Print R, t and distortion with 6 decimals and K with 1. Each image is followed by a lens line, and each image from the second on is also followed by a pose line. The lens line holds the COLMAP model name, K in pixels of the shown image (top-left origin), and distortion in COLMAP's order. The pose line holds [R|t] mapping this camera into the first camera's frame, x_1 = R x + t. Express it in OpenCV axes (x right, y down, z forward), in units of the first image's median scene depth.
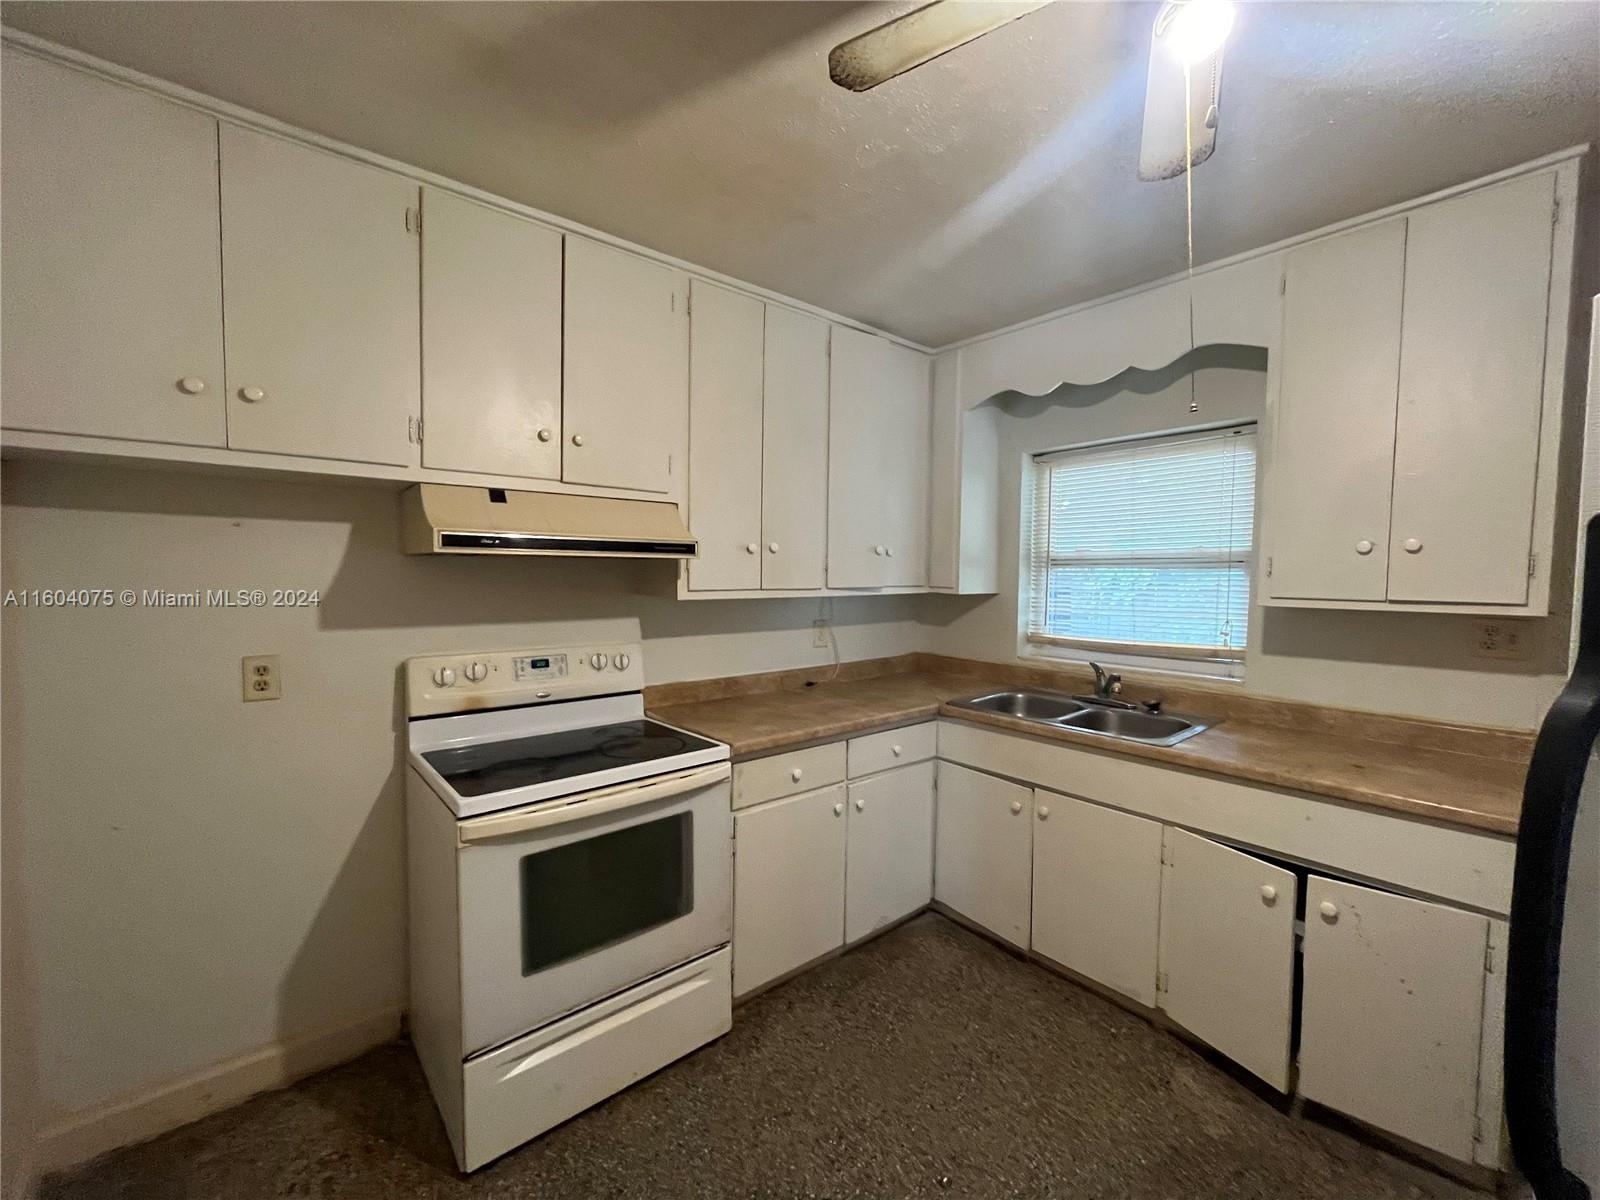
lens RADIAL K [[648.6, 0, 797.4], [0, 648.6, 600.9], [0, 0, 1]] dist [-0.001577, -0.000140]
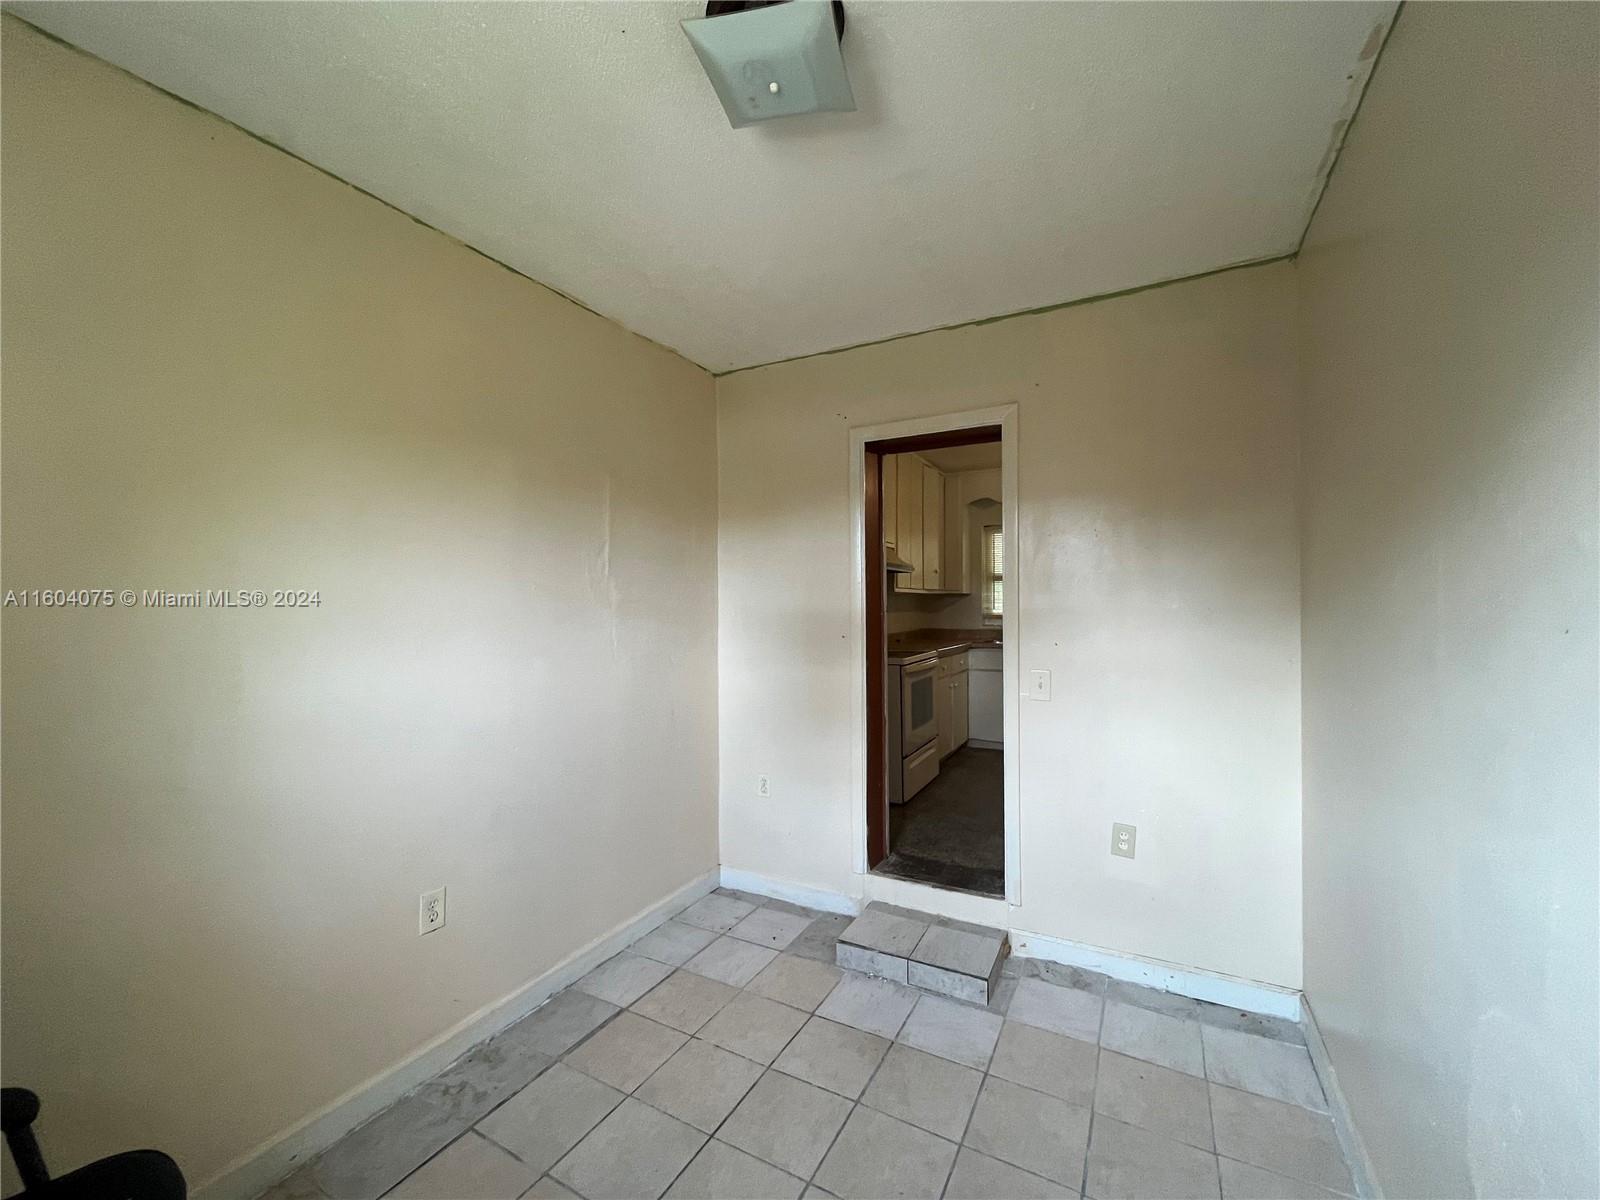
lens RADIAL K [[648.6, 0, 797.4], [0, 648.6, 600.9], [0, 0, 1]] dist [-0.001577, -0.000140]
pose [[0.930001, -0.016029, 0.367207, -1.158864], [0.034194, 0.998489, -0.043017, 0.098167], [-0.365963, 0.052563, 0.929144, -0.835315]]
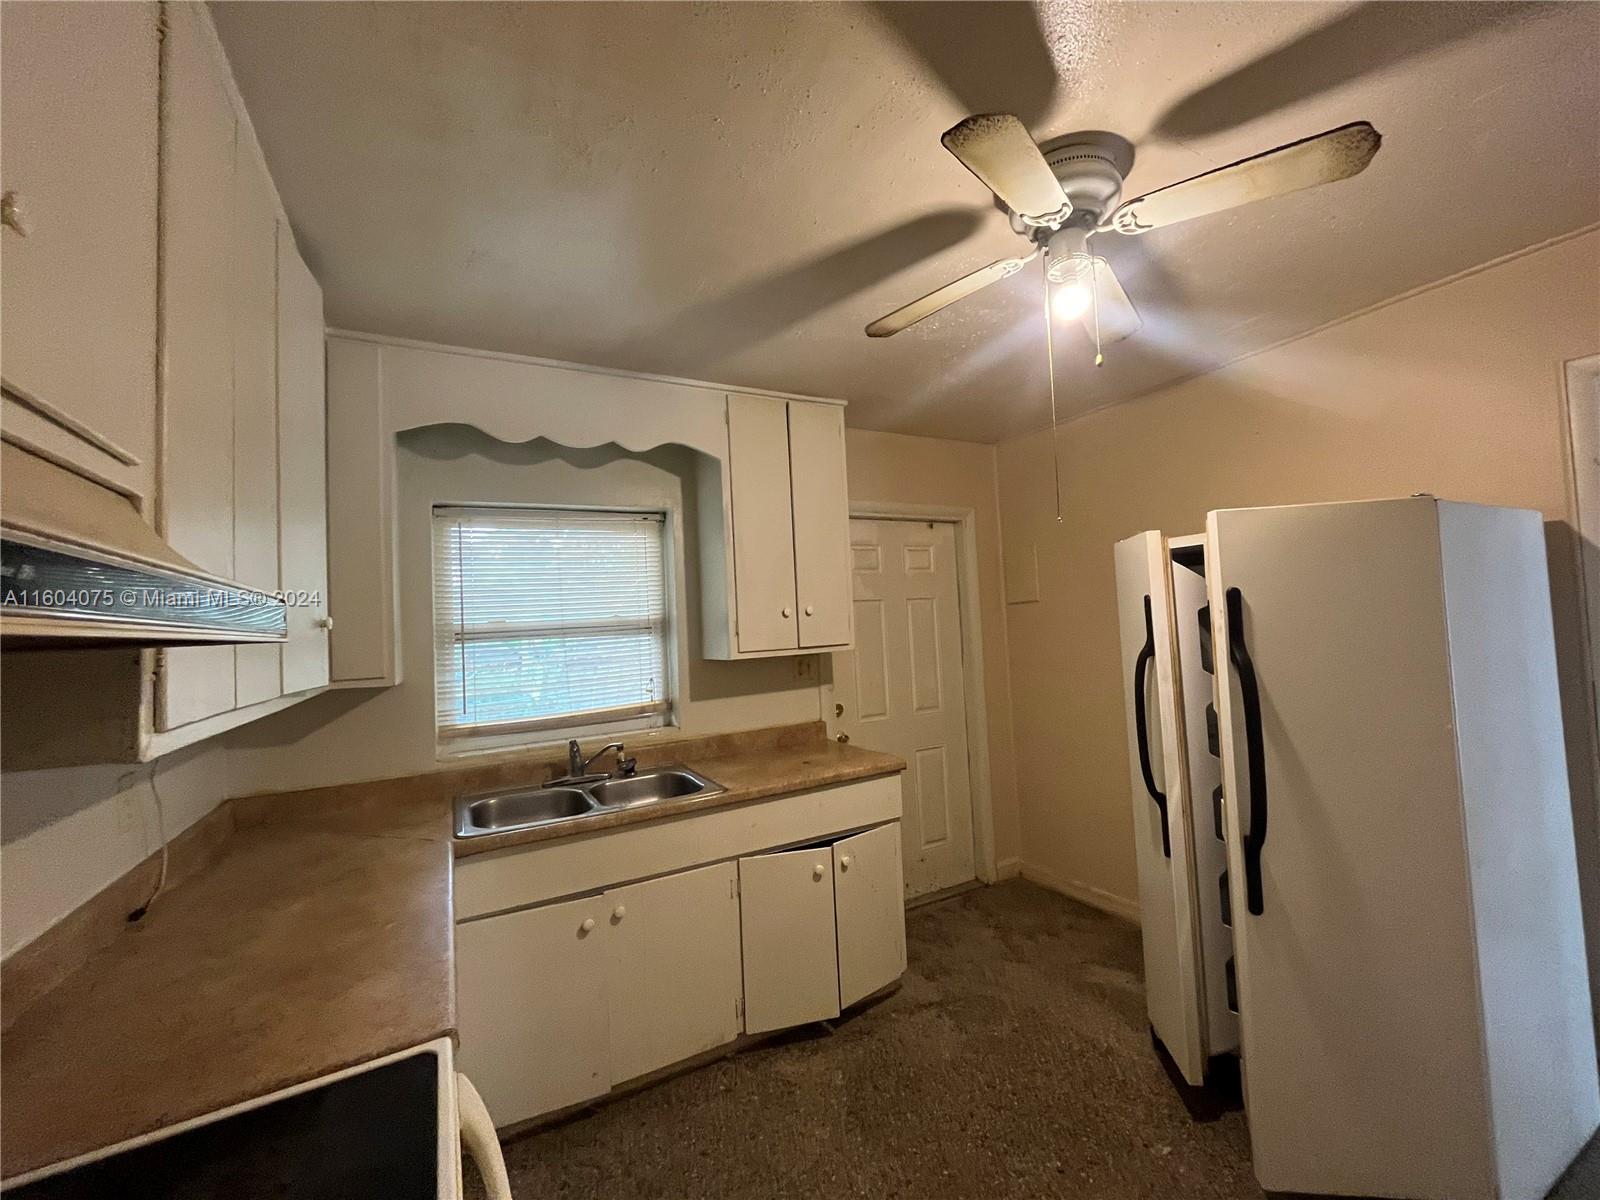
lens RADIAL K [[648.6, 0, 797.4], [0, 648.6, 600.9], [0, 0, 1]] dist [-0.001577, -0.000140]
pose [[0.202940, 0.015904, 0.979062, -0.441181], [0.098513, 0.994463, -0.036574, -0.041991], [-0.974223, 0.103872, 0.200250, 0.537056]]
